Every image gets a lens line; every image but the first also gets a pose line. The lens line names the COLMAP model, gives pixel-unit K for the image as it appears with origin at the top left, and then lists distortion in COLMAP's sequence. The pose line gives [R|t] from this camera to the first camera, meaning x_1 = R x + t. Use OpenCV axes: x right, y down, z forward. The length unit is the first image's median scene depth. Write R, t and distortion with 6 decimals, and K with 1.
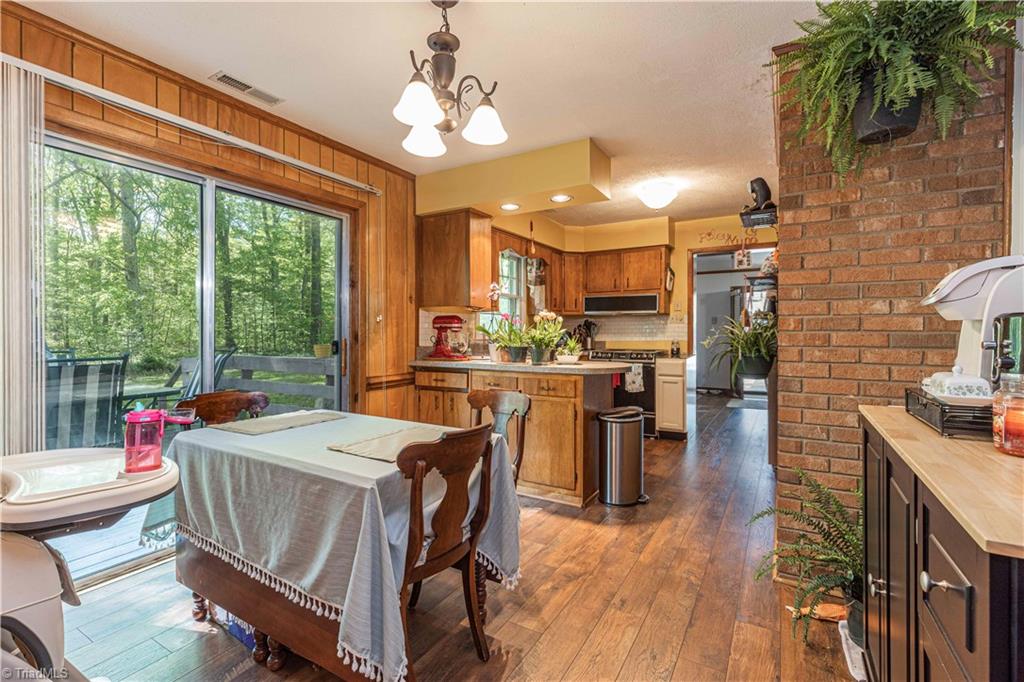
lens RADIAL K [[468.5, 0, 513.3], [0, 468.5, 334.5], [0, 0, 1]] dist [0.003544, 0.000182]
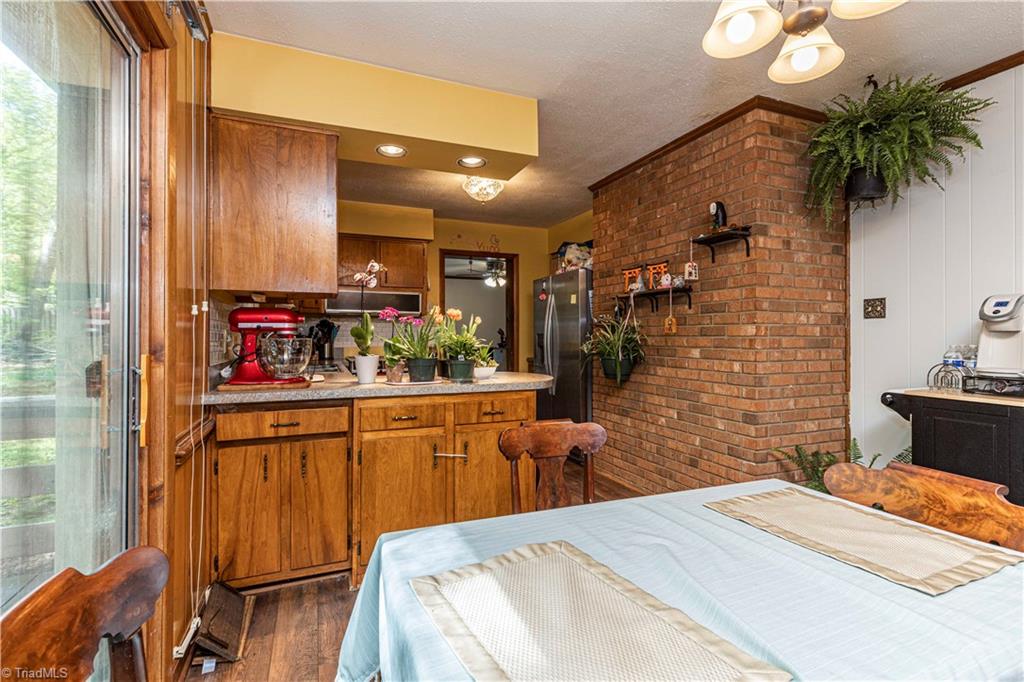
lens RADIAL K [[468.5, 0, 511.6], [0, 468.5, 335.8], [0, 0, 1]] dist [0.003544, 0.000182]
pose [[0.600384, -0.000511, 0.799712, -0.505956], [0.003217, 0.999993, -0.001777, -0.005857], [-0.799706, 0.003639, 0.600381, 0.528382]]
